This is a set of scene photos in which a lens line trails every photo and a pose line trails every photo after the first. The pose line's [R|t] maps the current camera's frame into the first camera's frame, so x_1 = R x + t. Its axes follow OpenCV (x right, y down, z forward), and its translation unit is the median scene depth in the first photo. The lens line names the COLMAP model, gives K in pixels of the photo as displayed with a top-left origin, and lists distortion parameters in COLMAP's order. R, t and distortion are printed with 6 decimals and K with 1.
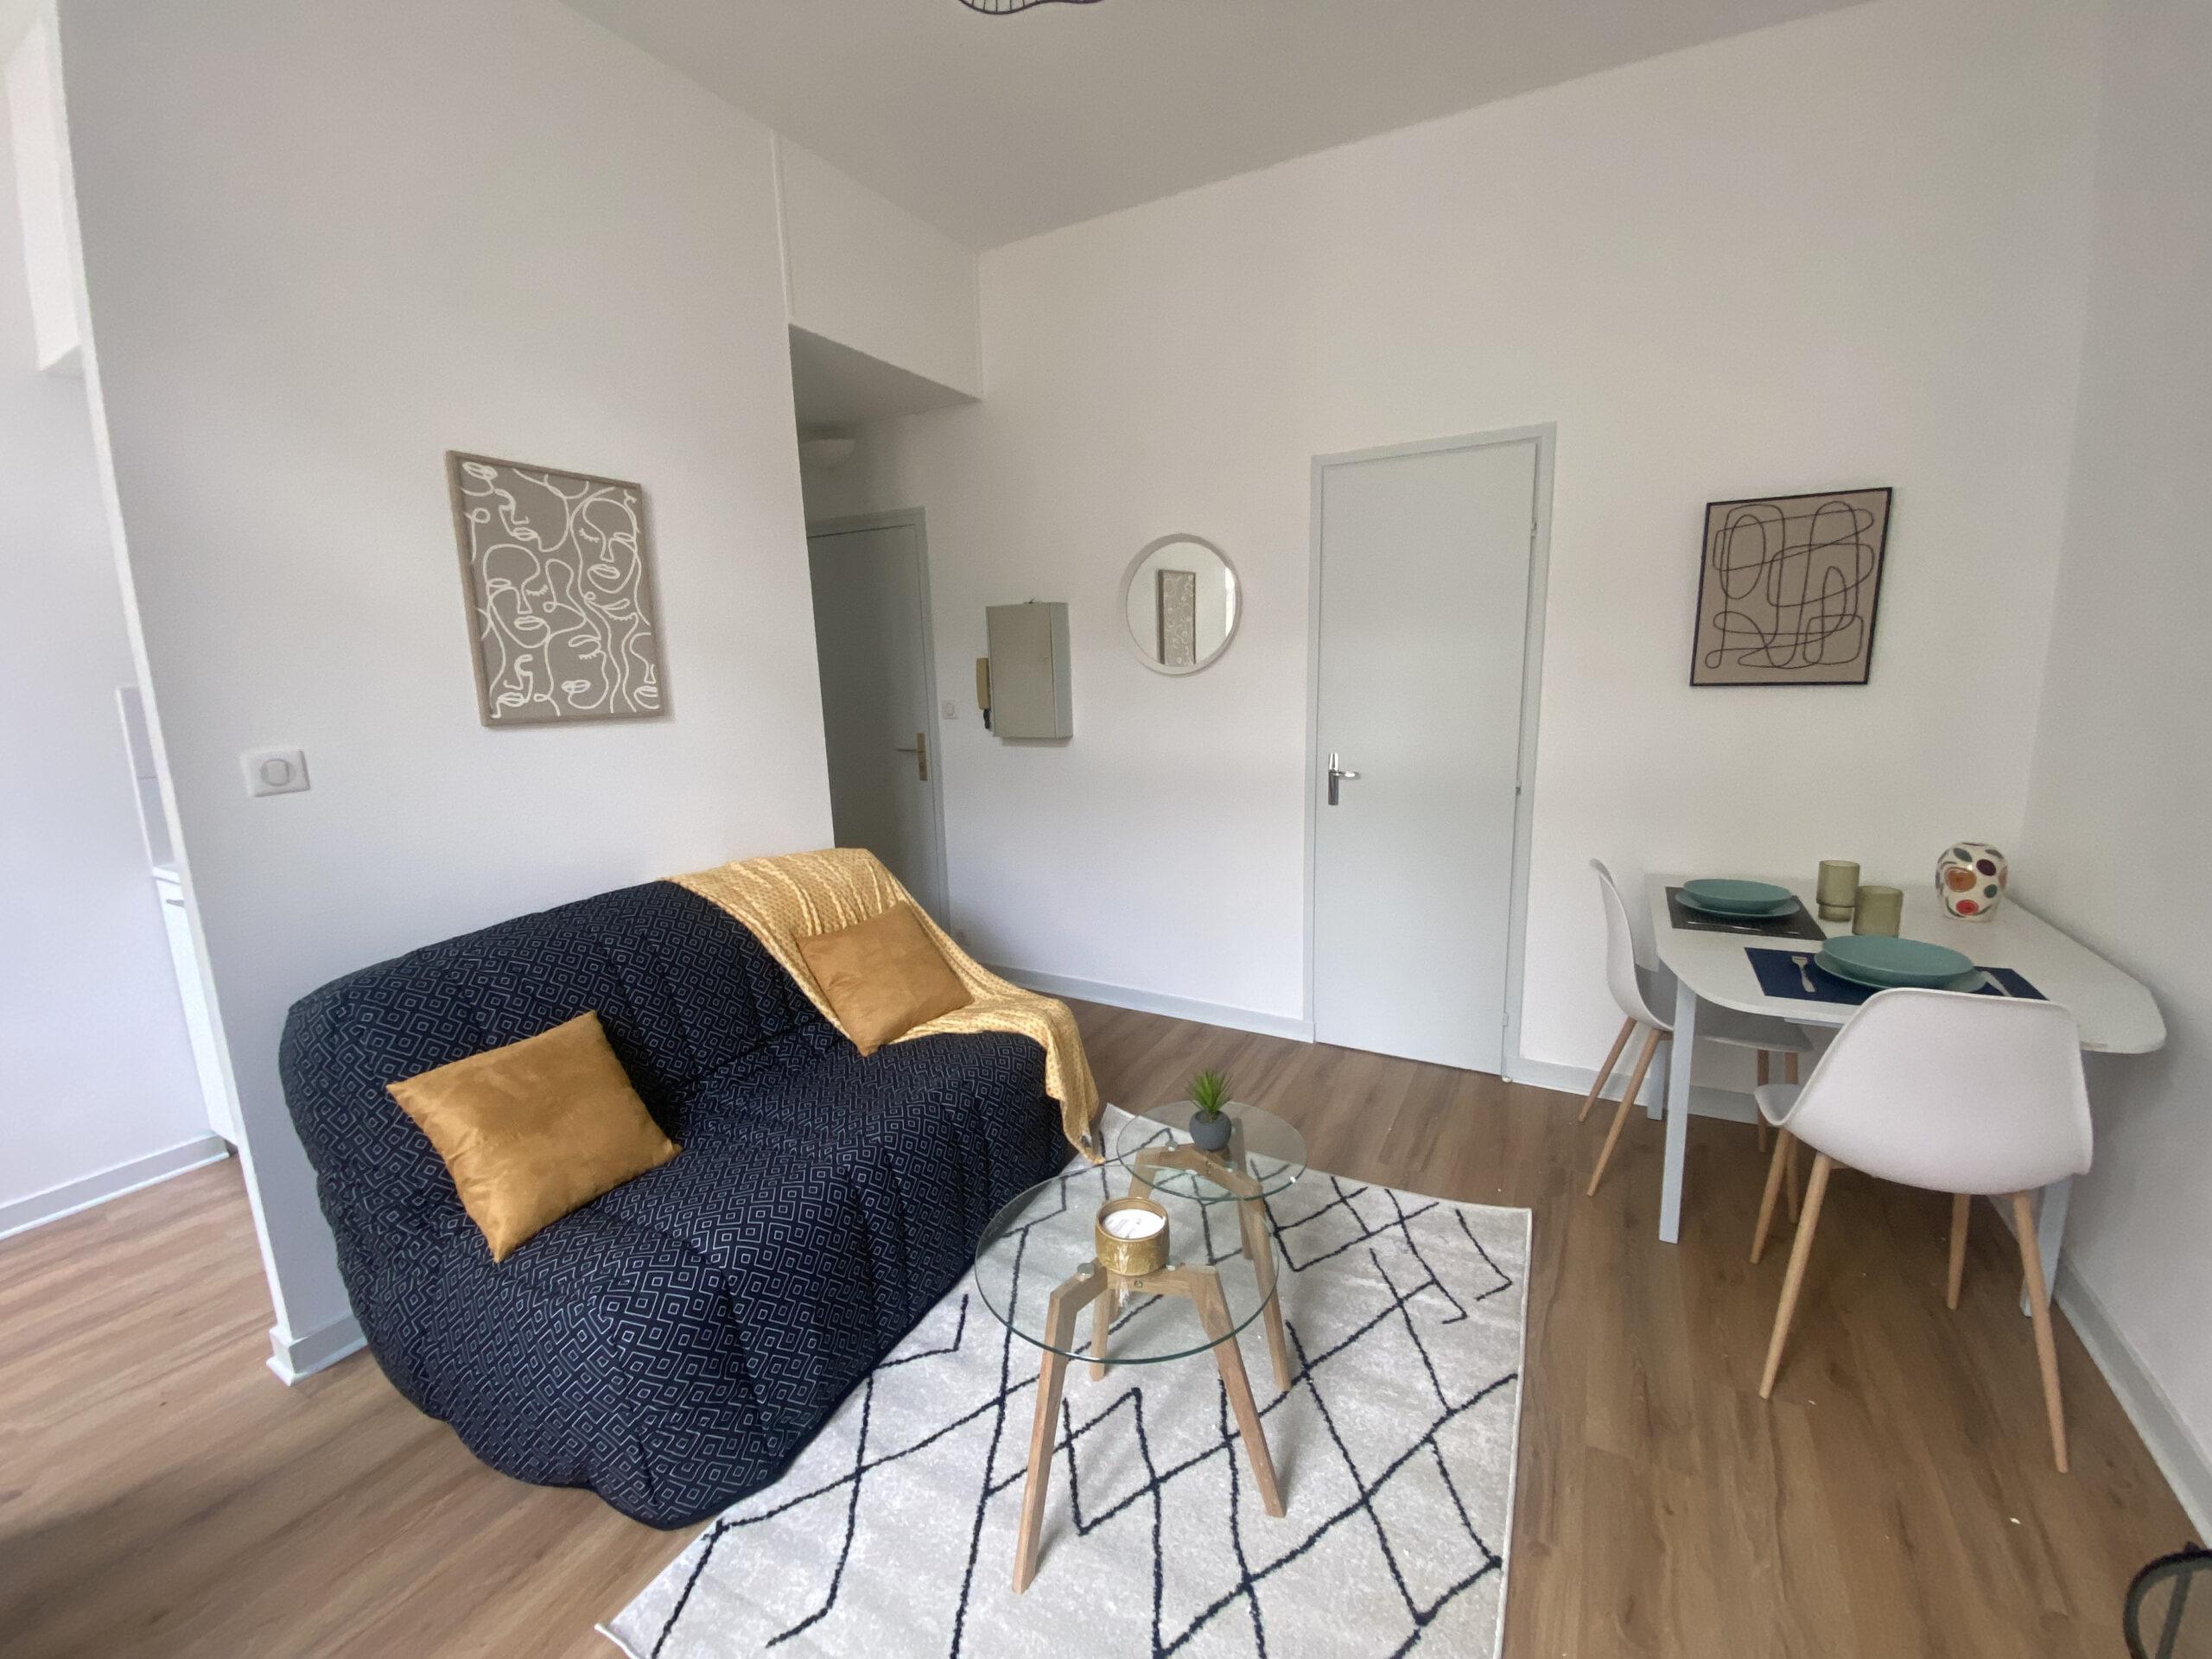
lens RADIAL K [[891.2, 0, 1106.0], [0, 891.2, 829.5], [0, 0, 1]] dist [-0.026915, -0.000538]
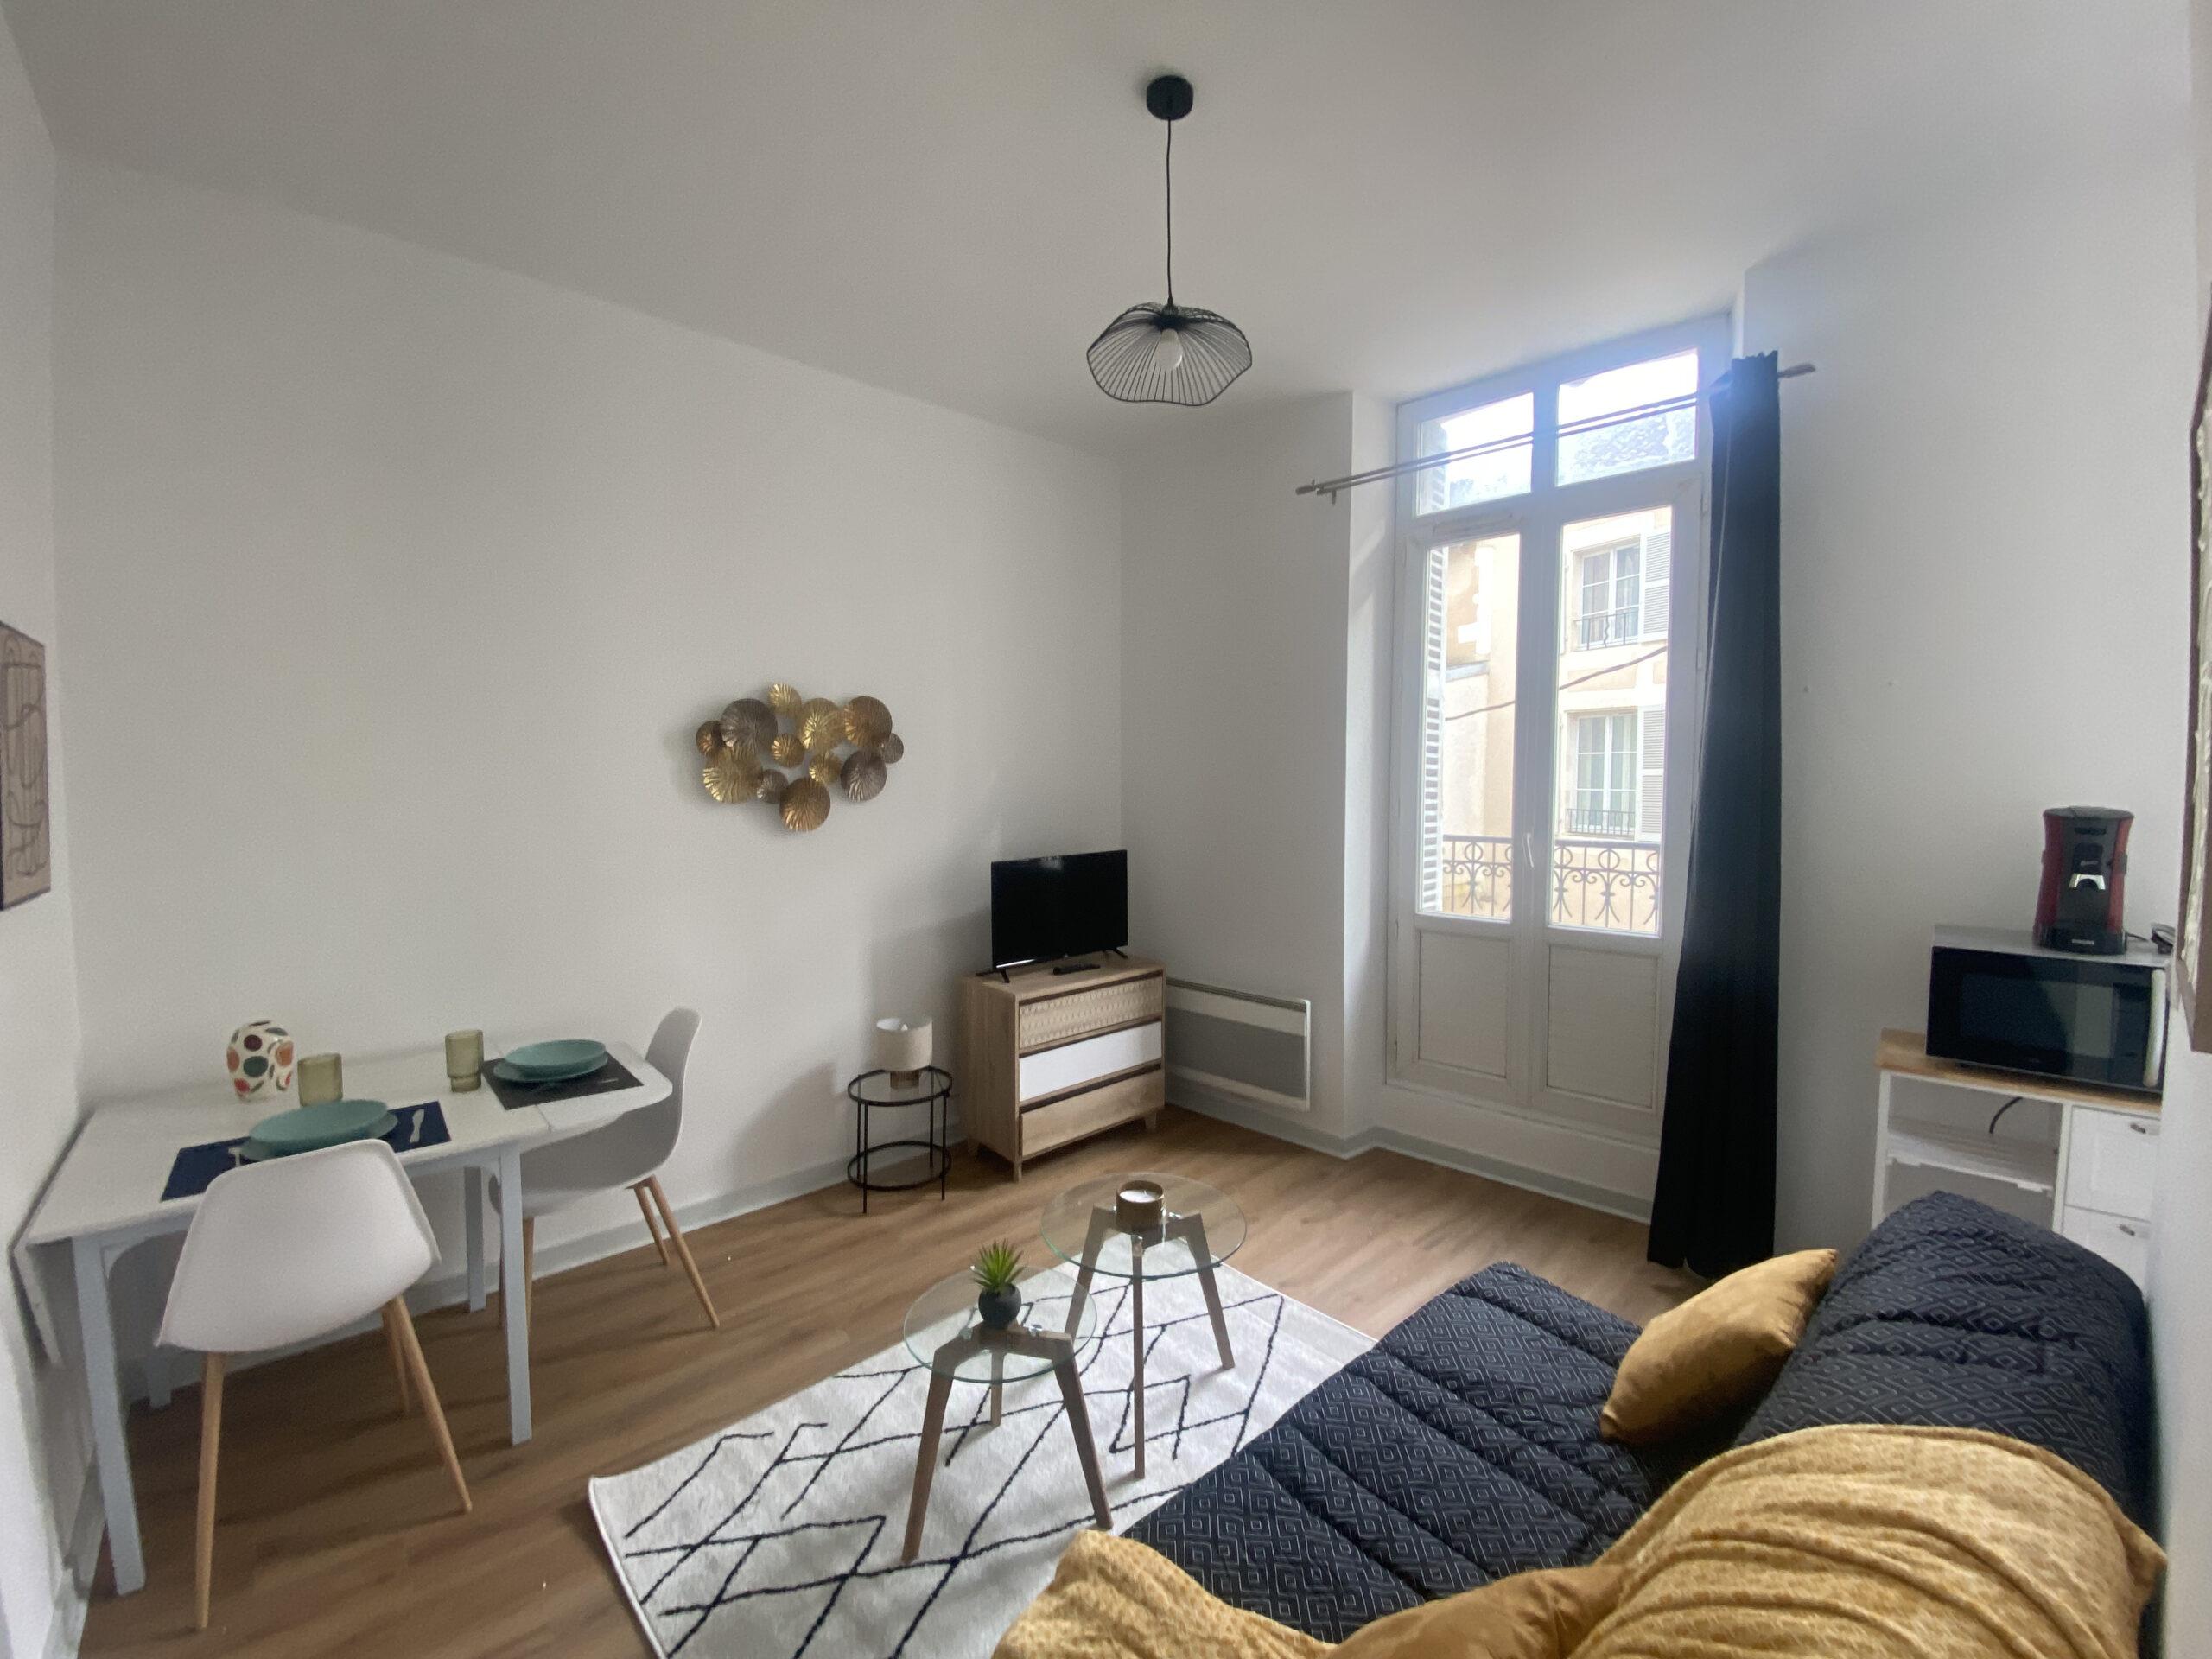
lens RADIAL K [[891.2, 0, 1106.0], [0, 891.2, 829.5], [0, 0, 1]] dist [-0.026915, -0.000538]
pose [[-0.939845, 0.002880, 0.341588, -0.287434], [0.082347, 0.972385, 0.218372, -0.335835], [-0.331526, 0.233364, -0.914129, 1.515337]]
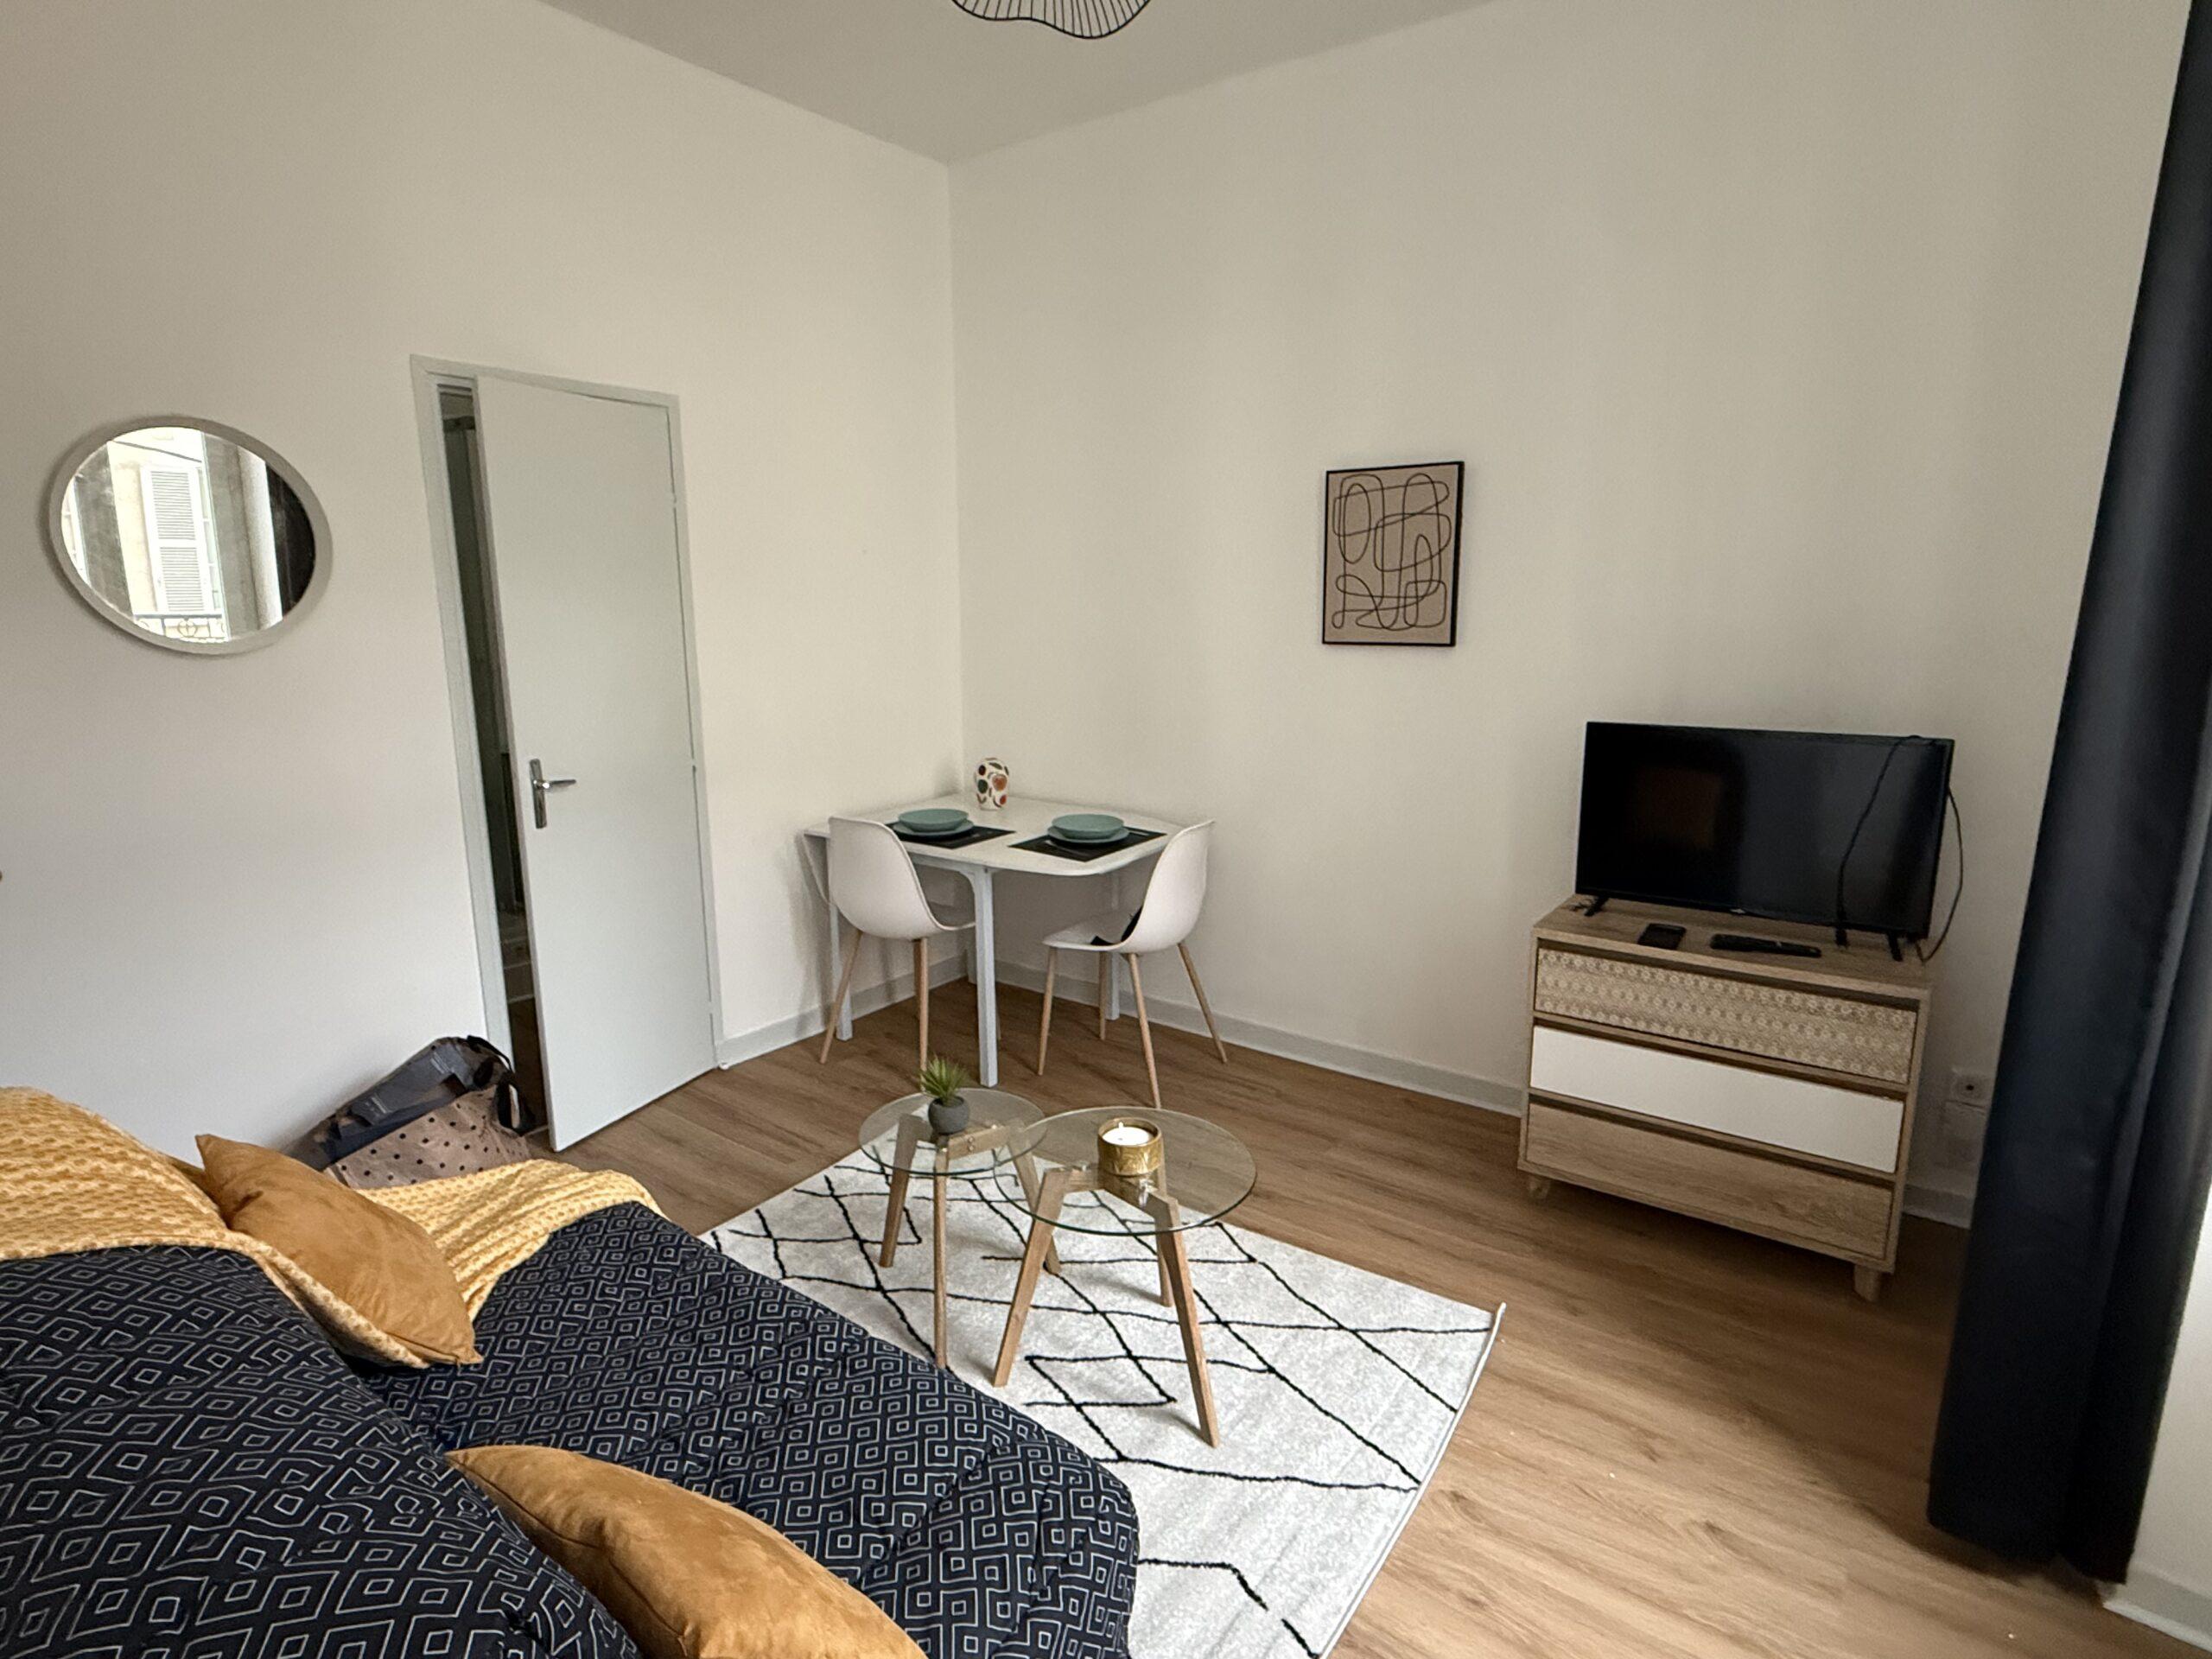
lens RADIAL K [[1121.6, 0, 1114.4], [0, 1121.6, 839.5], [0, 0, 1]] dist [-0.005911, -0.000444]
pose [[0.138138, -0.181127, 0.973710, -0.915033], [0.166074, 0.973451, 0.157519, -0.120602], [-0.976390, 0.139948, 0.164552, 0.484608]]
